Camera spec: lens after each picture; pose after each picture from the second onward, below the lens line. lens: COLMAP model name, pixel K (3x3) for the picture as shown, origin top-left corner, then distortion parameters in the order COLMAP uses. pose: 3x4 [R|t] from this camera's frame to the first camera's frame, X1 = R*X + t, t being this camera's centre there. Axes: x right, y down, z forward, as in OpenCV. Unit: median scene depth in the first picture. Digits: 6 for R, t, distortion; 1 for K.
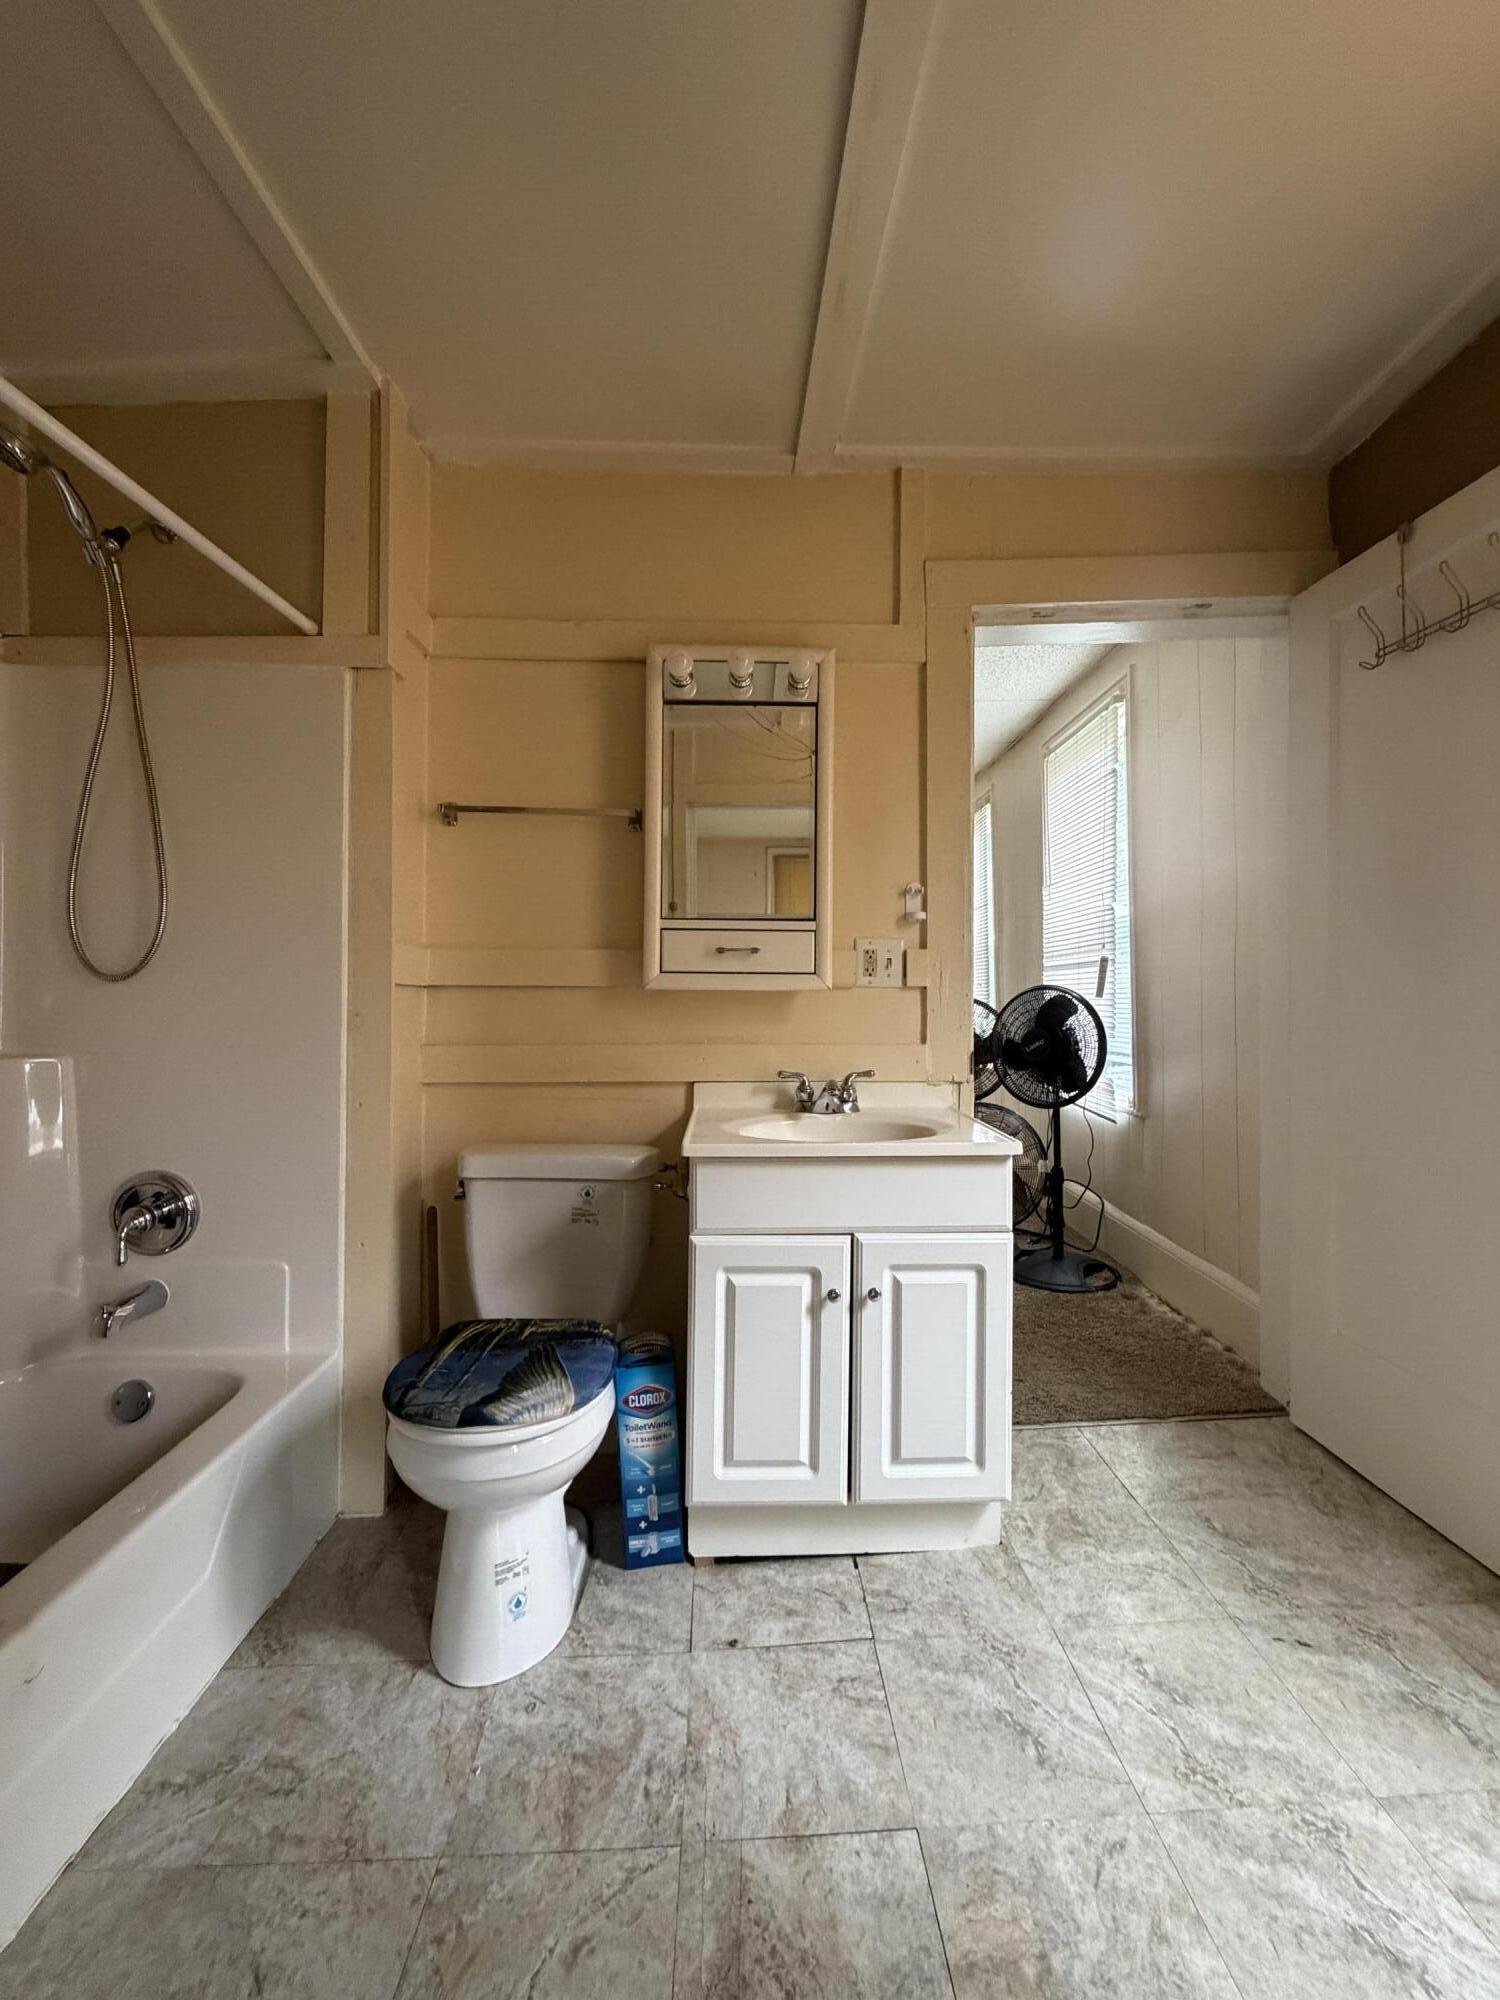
lens RADIAL K [[799.2, 0, 751.1], [0, 799.2, 997.2], [0, 0, 1]] dist [-0.002152, 0.000732]
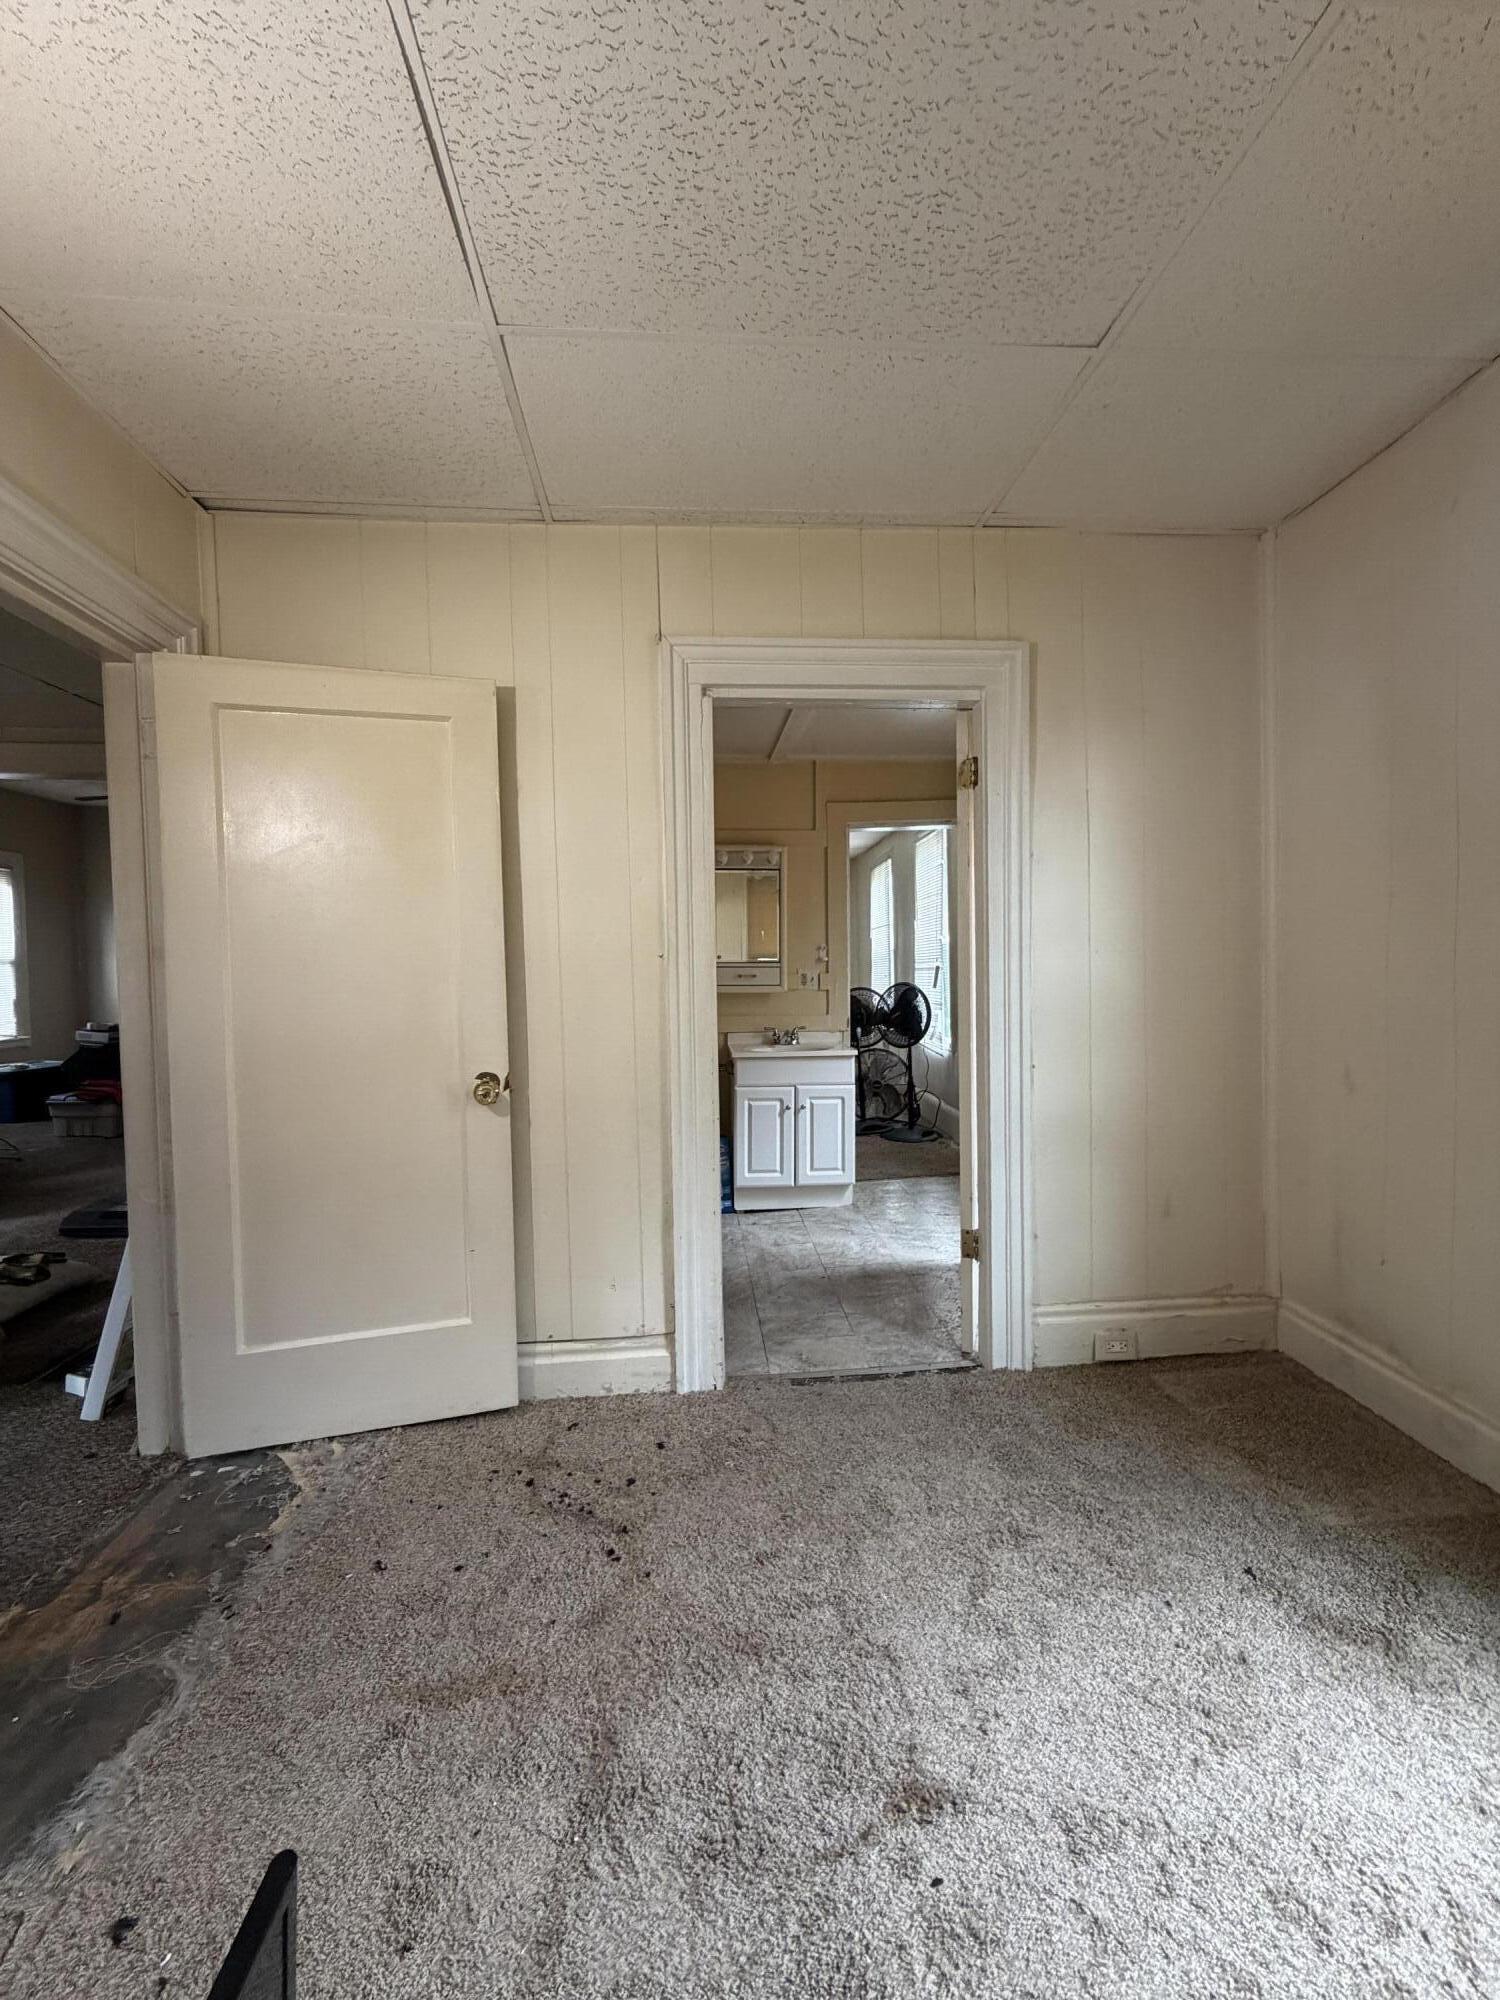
lens RADIAL K [[799.2, 0, 751.1], [0, 799.2, 997.2], [0, 0, 1]] dist [-0.002152, 0.000732]
pose [[0.998911, -0.013485, 0.044665, -0.136542], [0.012085, 0.999432, 0.031463, -0.086387], [-0.045064, -0.030889, 0.998506, -1.664778]]
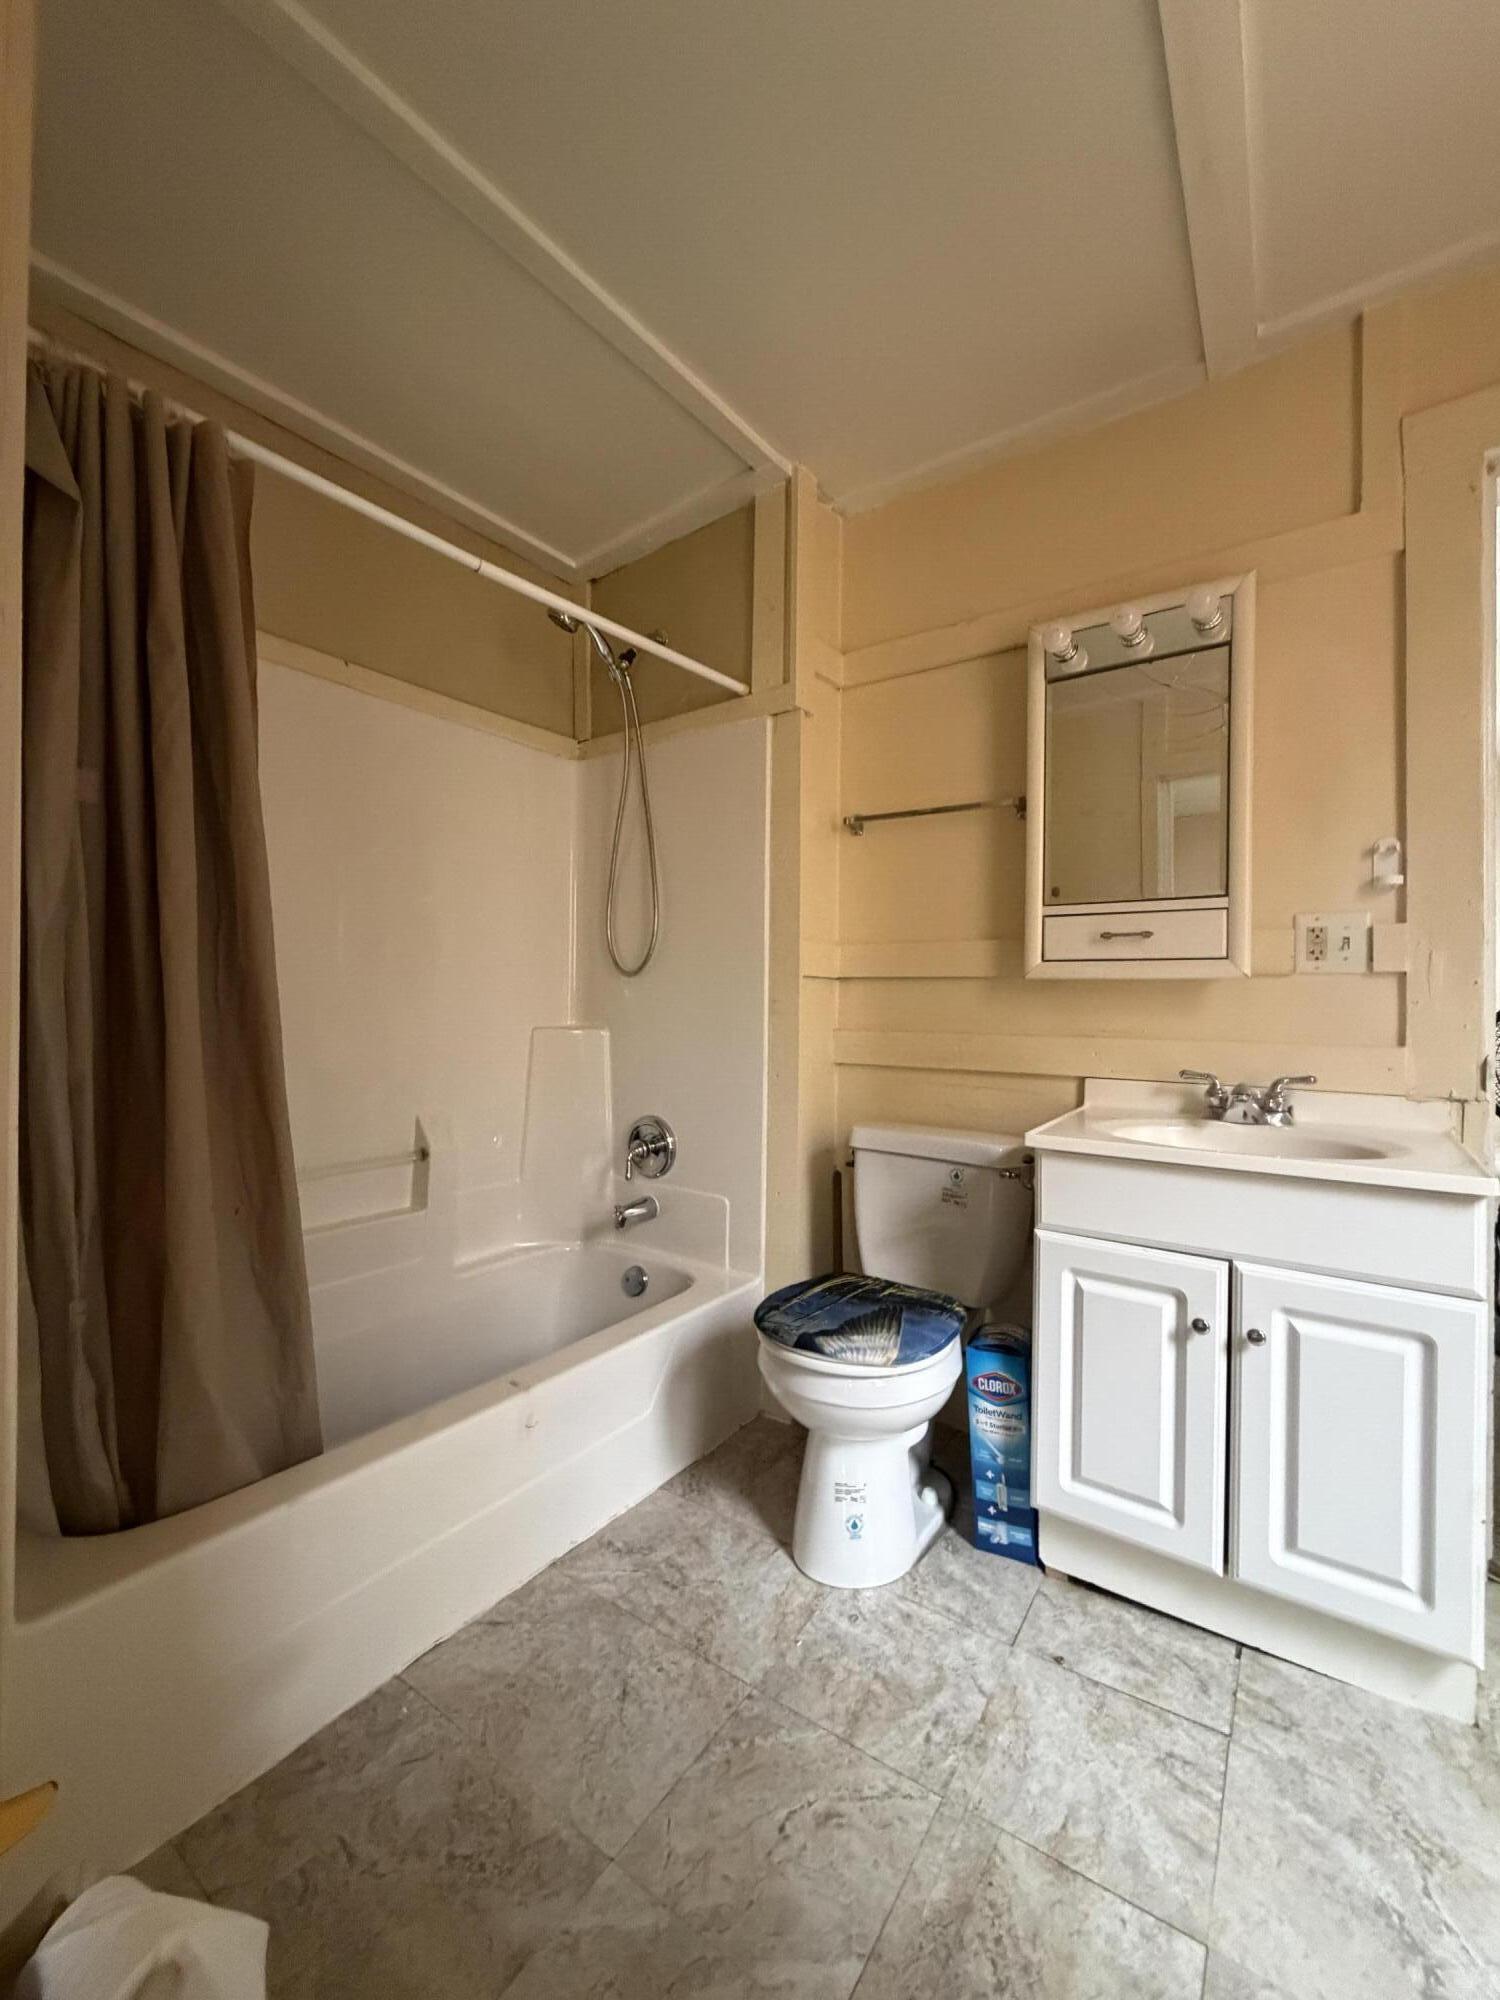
lens RADIAL K [[799.2, 0, 751.1], [0, 799.2, 997.2], [0, 0, 1]] dist [-0.002152, 0.000732]
pose [[0.802397, 0.002573, -0.596785, 0.224615], [-0.004150, 0.999991, -0.001268, 0.019111], [0.596776, 0.003495, 0.802400, 0.012390]]
